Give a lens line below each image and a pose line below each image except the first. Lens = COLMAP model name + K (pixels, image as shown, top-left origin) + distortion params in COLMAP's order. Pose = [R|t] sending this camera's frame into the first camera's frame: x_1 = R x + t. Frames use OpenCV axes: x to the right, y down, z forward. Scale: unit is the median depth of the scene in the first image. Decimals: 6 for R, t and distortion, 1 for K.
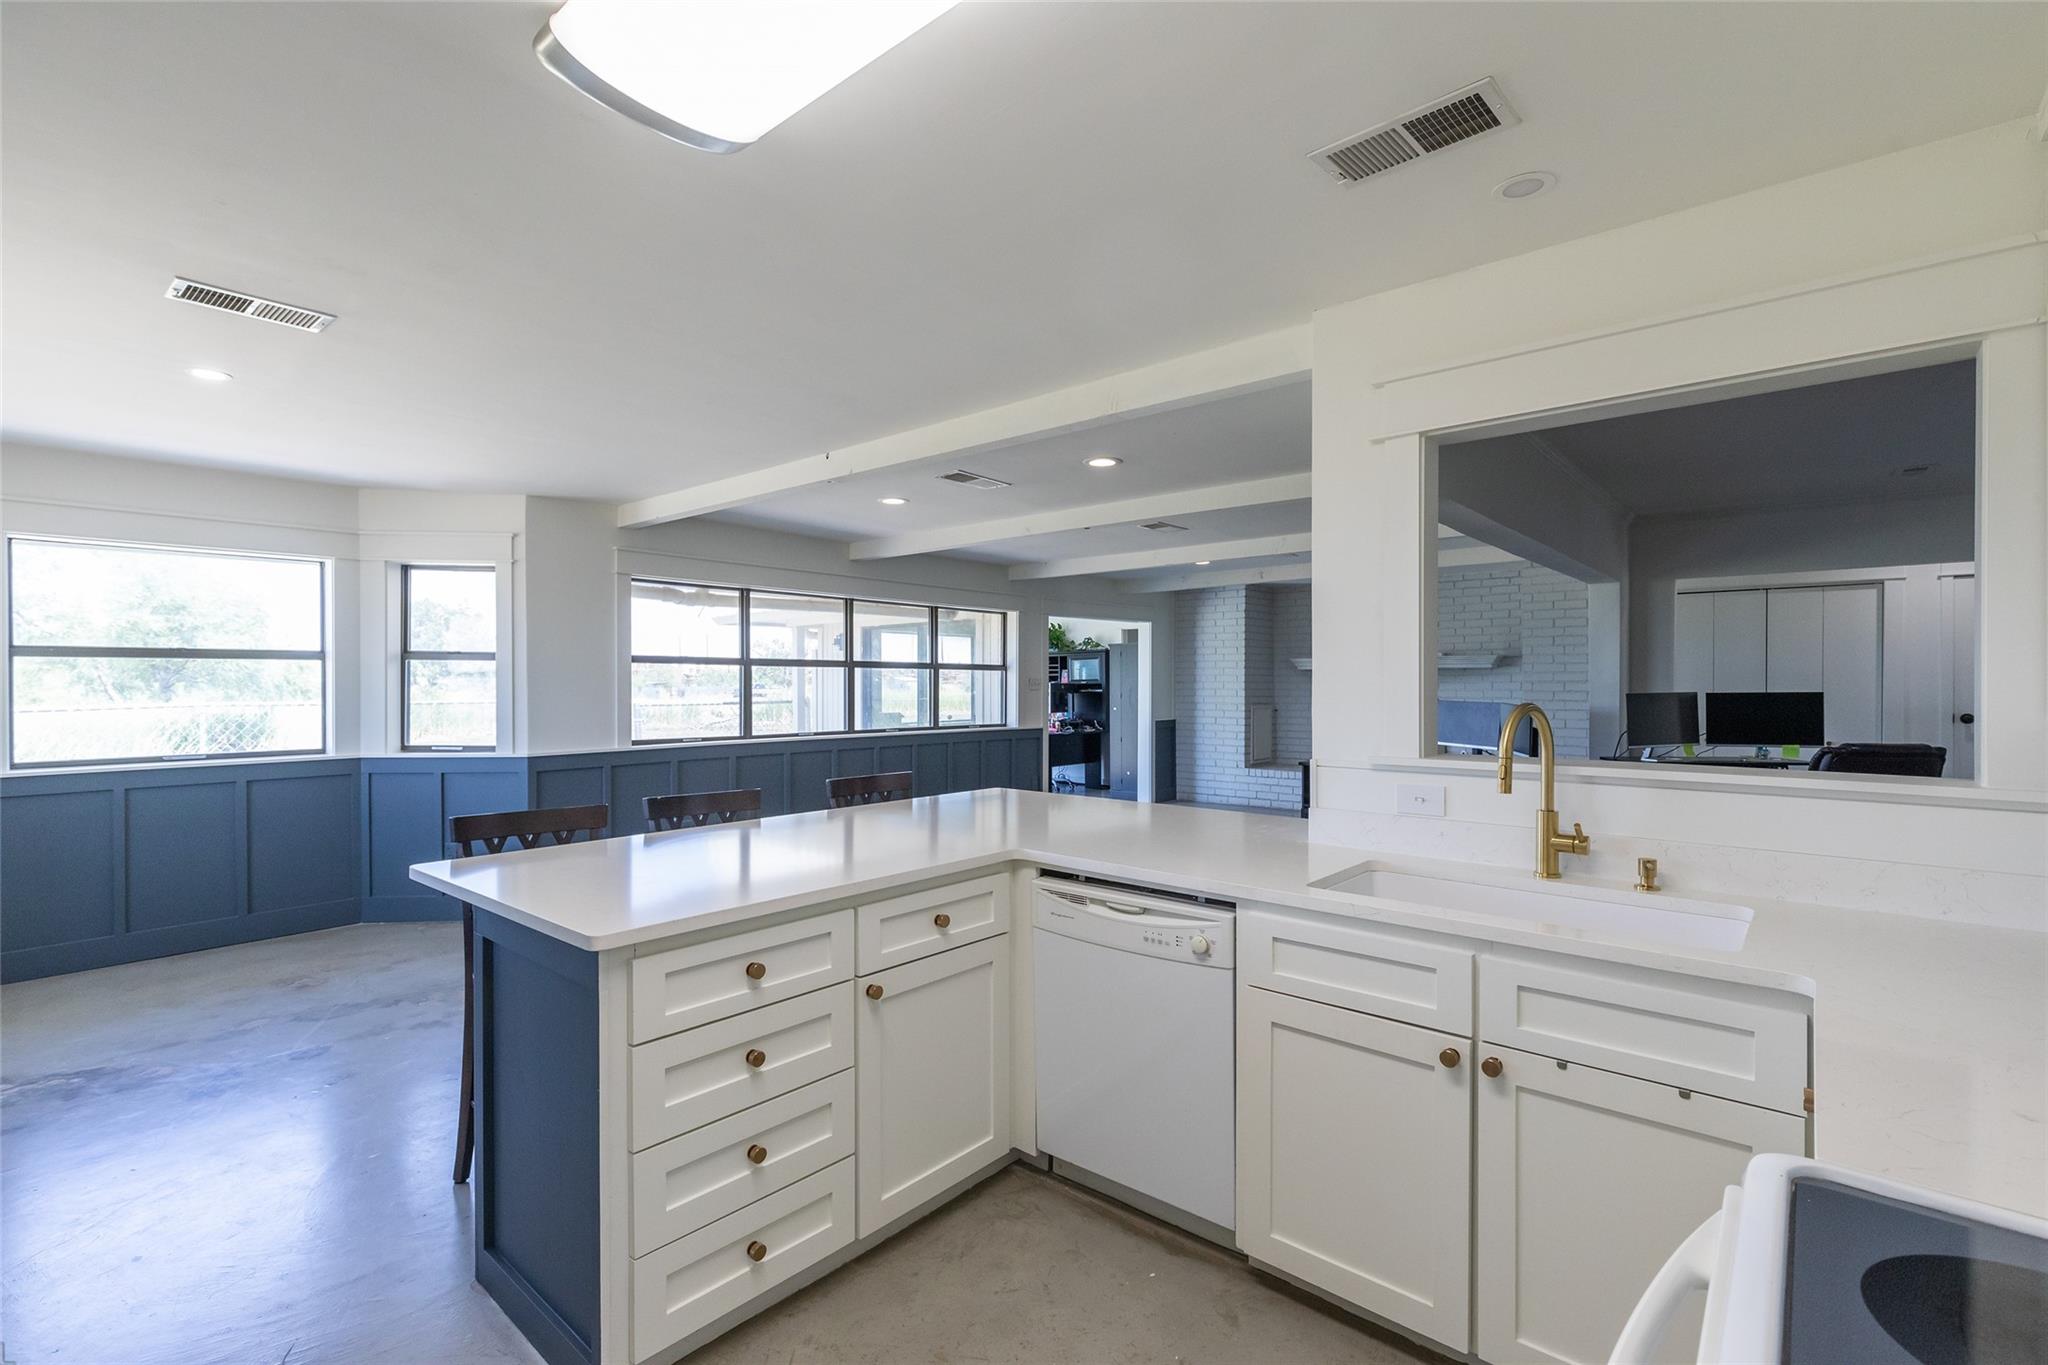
lens RADIAL K [[926.9, 0, 1027.9], [0, 926.9, 679.9], [0, 0, 1]] dist [0.004870, -0.000597]
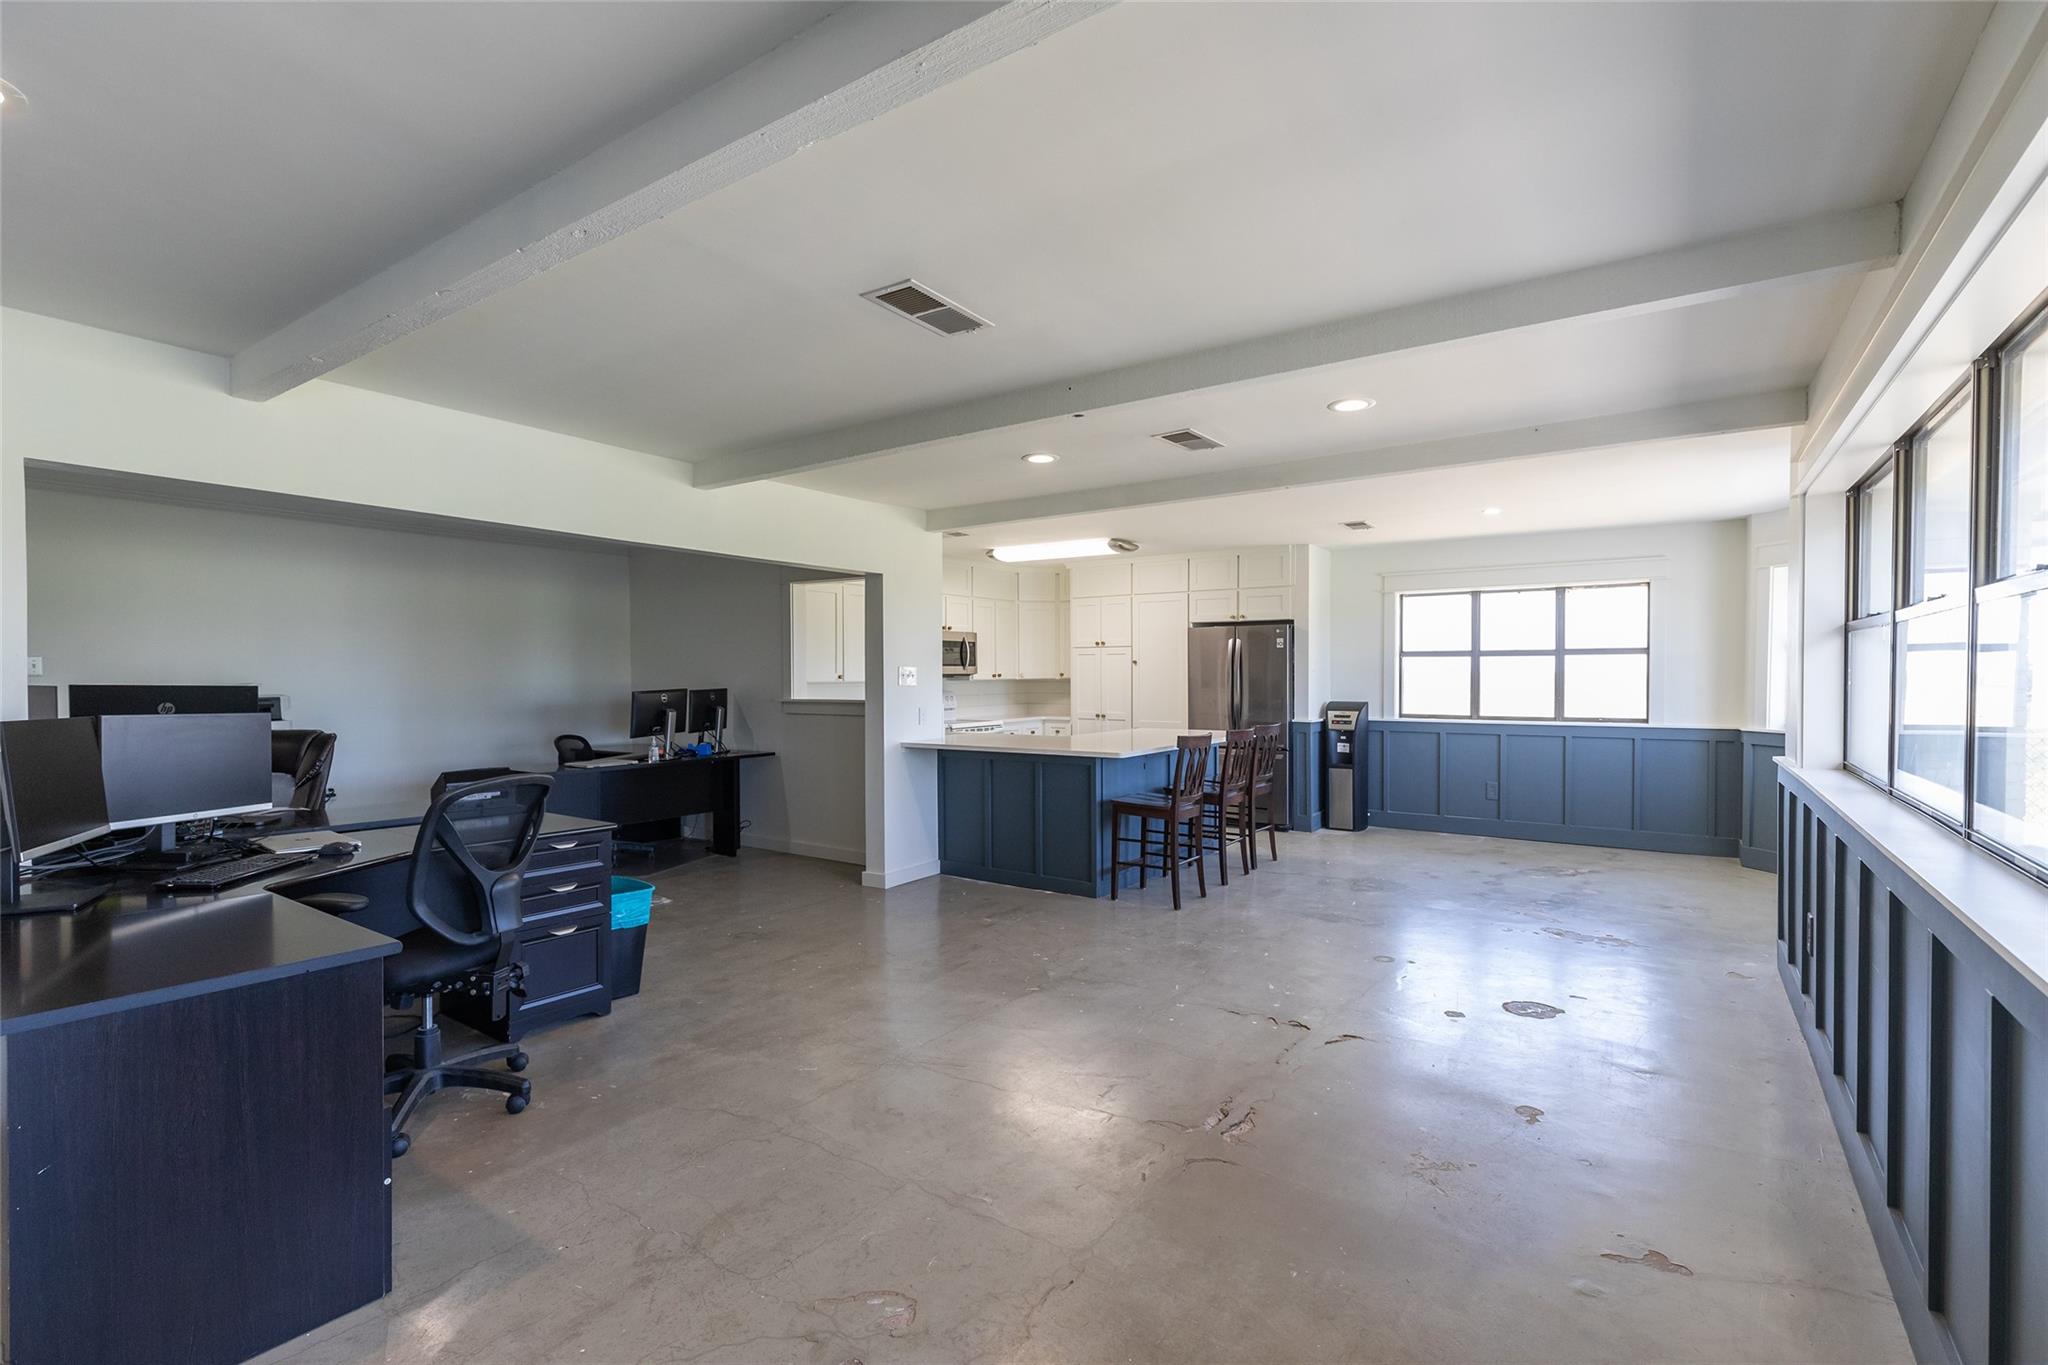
lens RADIAL K [[926.9, 0, 1024.2], [0, 926.9, 683.6], [0, 0, 1]] dist [0.004870, -0.000597]
pose [[0.087499, 0.012861, -0.996082, 0.846283], [-0.002716, 0.999916, 0.012672, 0.006060], [0.996161, 0.001596, 0.087527, 0.299080]]
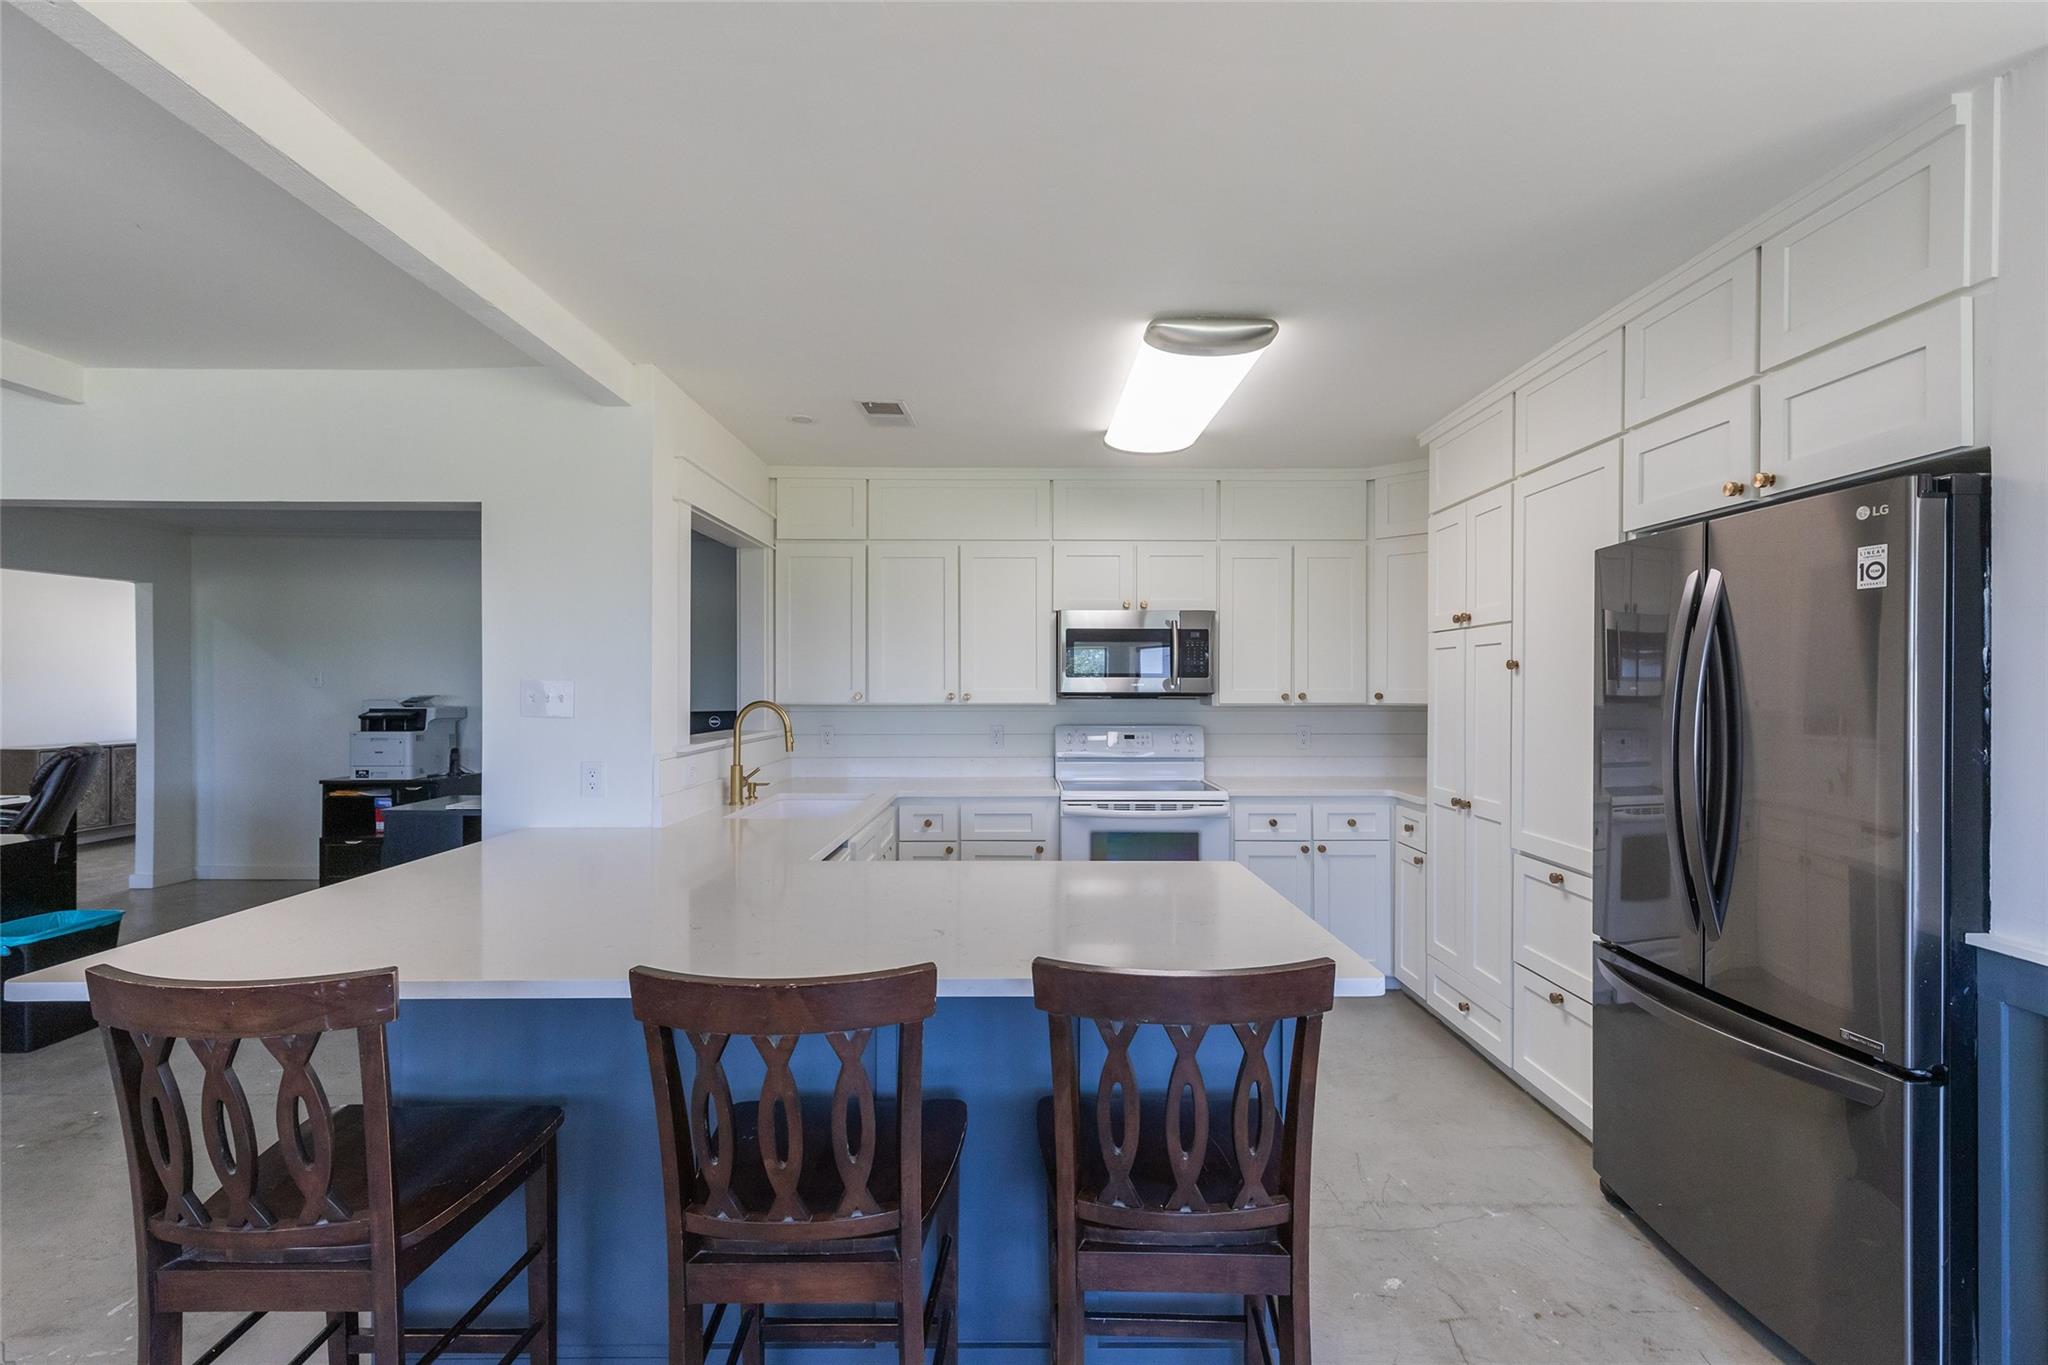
lens RADIAL K [[926.9, 0, 1009.1], [0, 926.9, 689.1], [0, 0, 1]] dist [0.004870, -0.000597]
pose [[-0.762124, 0.002250, -0.647428, 0.025843], [-0.005173, 0.999941, 0.009565, 0.000726], [0.647411, 0.010639, -0.762067, 0.779618]]
